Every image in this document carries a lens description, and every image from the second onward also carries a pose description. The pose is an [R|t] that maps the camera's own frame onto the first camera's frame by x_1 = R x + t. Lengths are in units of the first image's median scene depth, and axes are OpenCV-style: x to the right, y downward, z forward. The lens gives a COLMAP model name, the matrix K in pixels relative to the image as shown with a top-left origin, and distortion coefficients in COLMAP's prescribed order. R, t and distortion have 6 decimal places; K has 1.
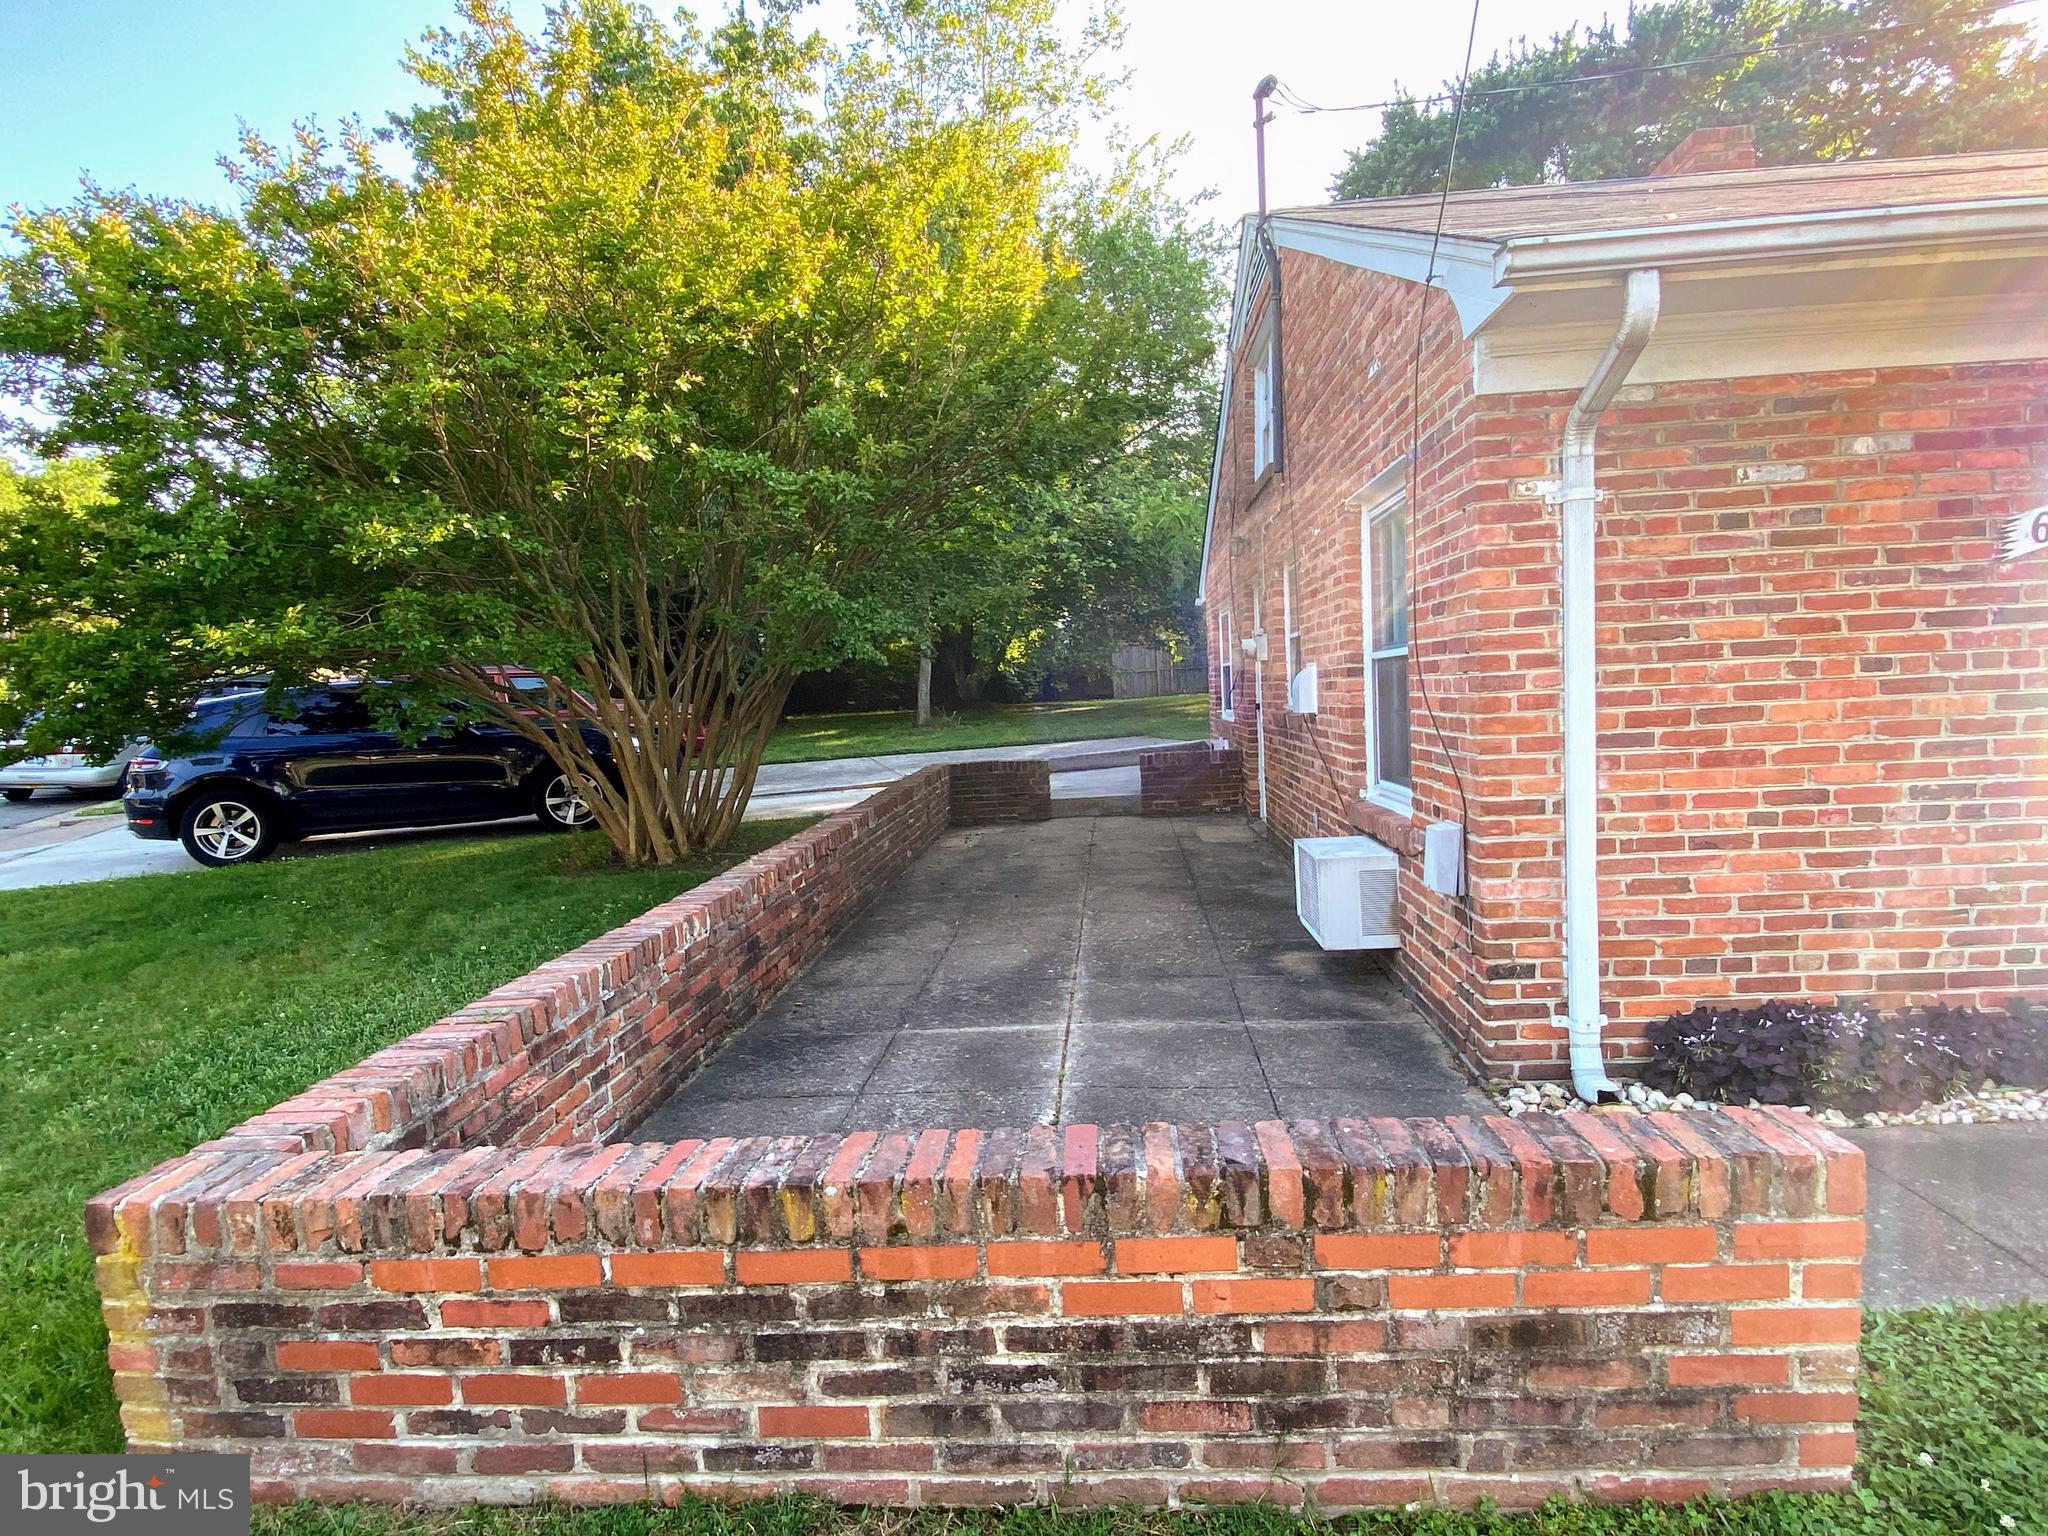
lens RADIAL K [[1064.8, 0, 1029.7], [0, 1064.8, 741.9], [0, 0, 1]] dist [0.052798, -0.040077]
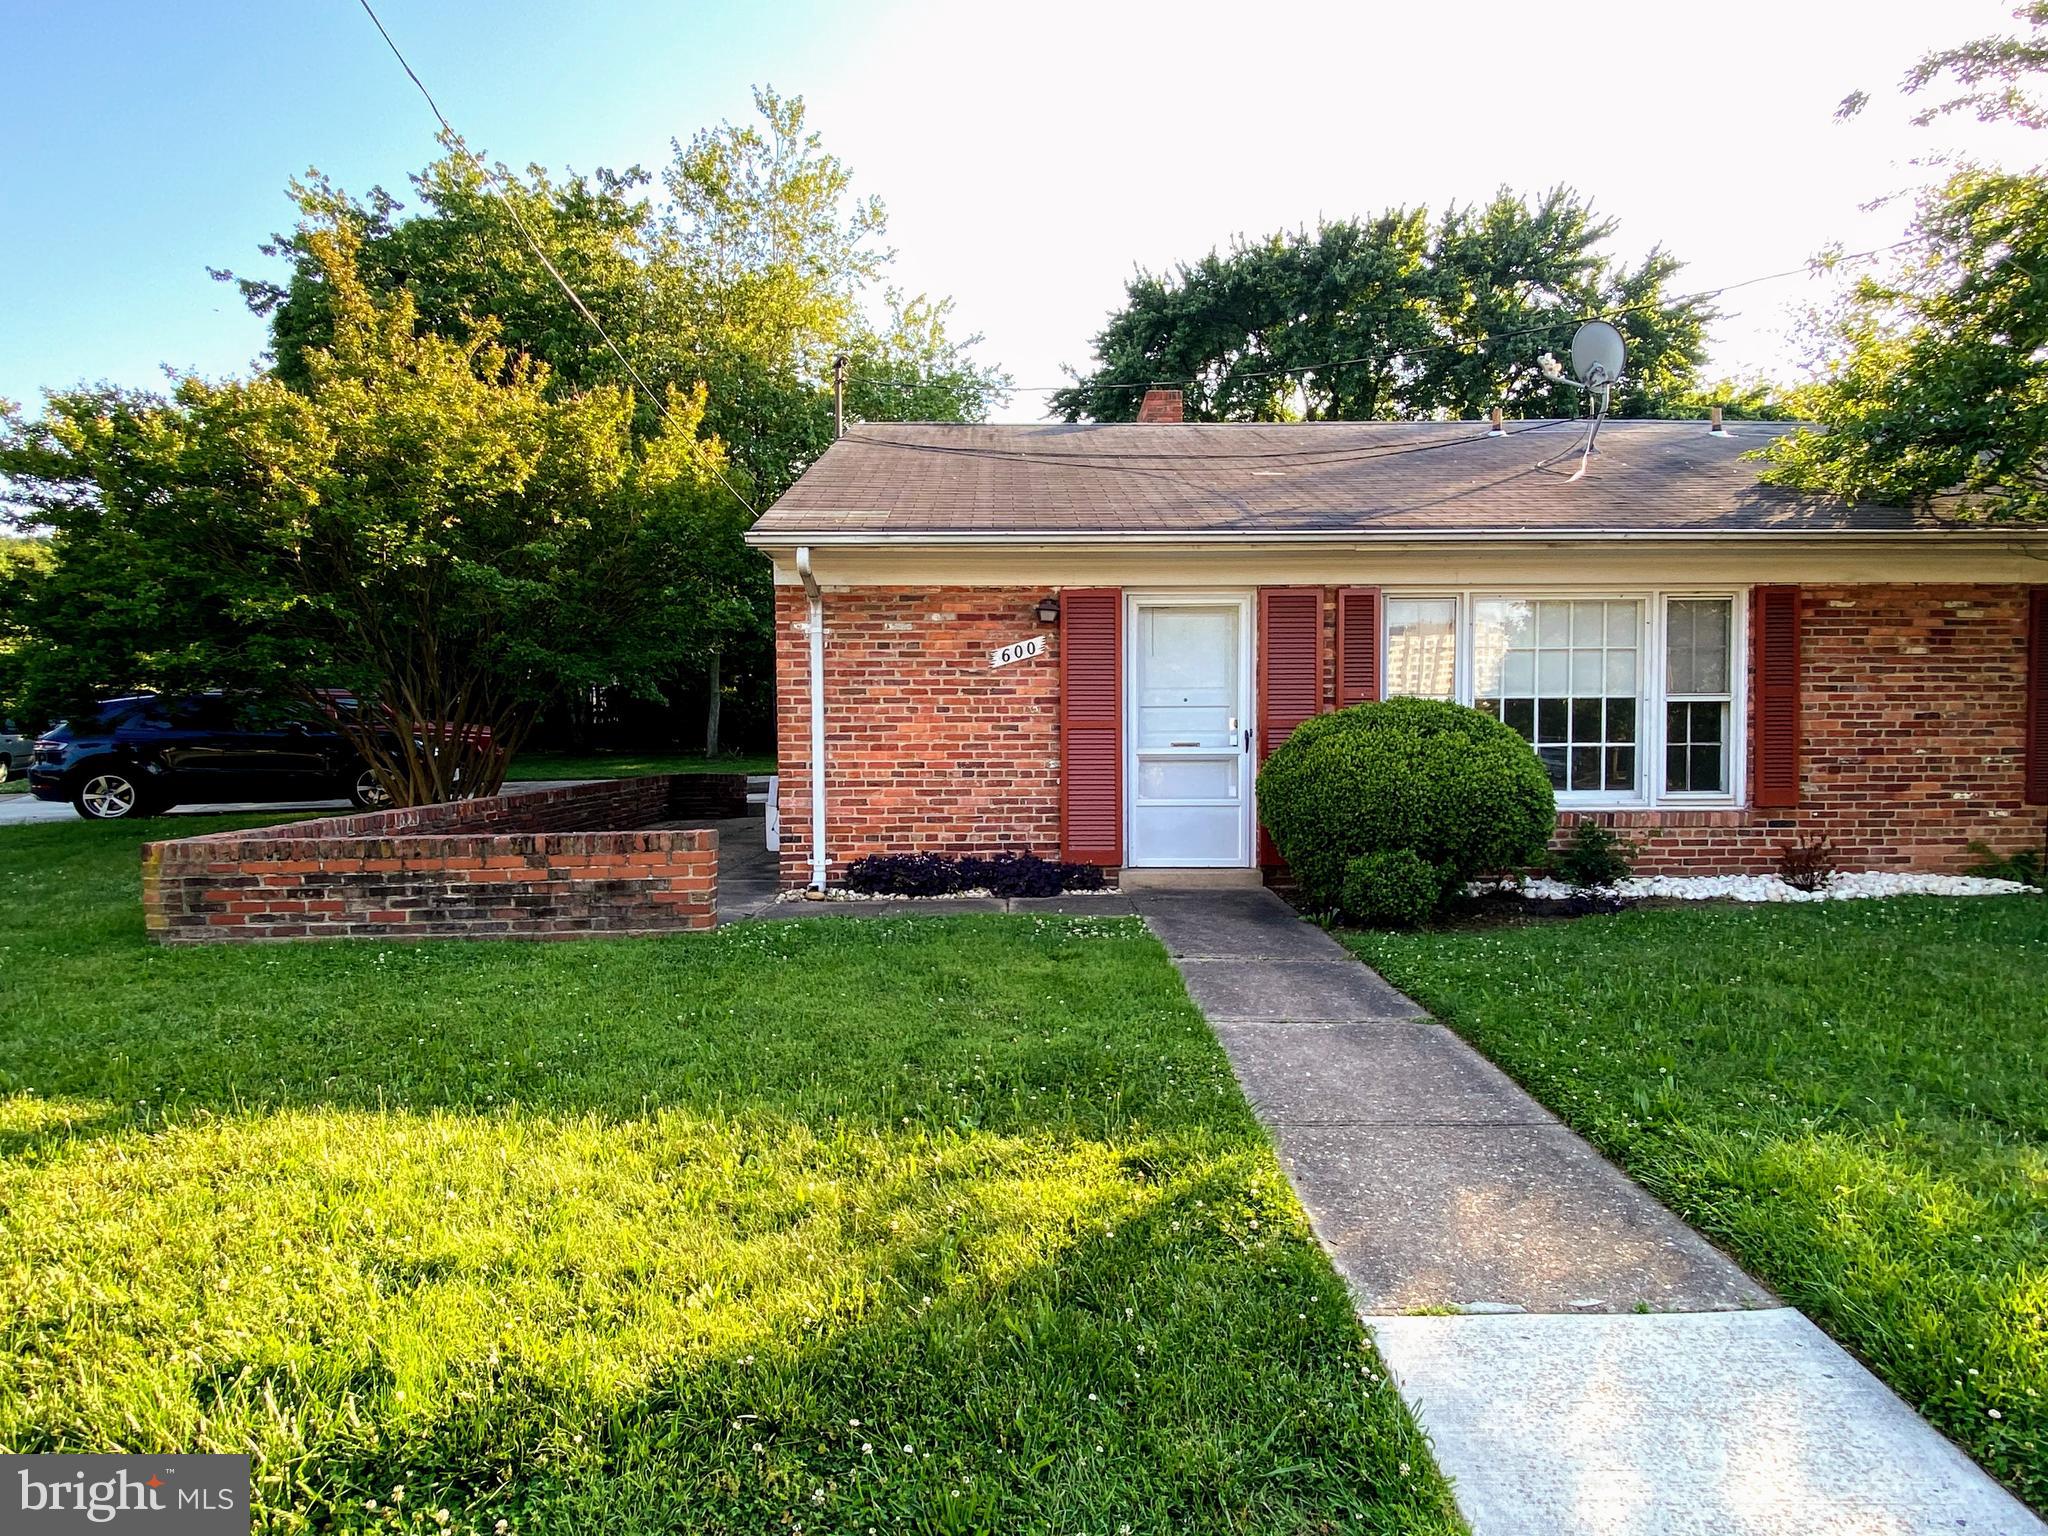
lens RADIAL K [[1064.8, 0, 1029.7], [0, 1064.8, 741.9], [0, 0, 1]] dist [0.052798, -0.040077]
pose [[0.993617, 0.043927, 0.103903, 0.728076], [-0.038272, 0.997708, -0.055811, 0.120471], [-0.106117, 0.051479, 0.993020, -1.310728]]
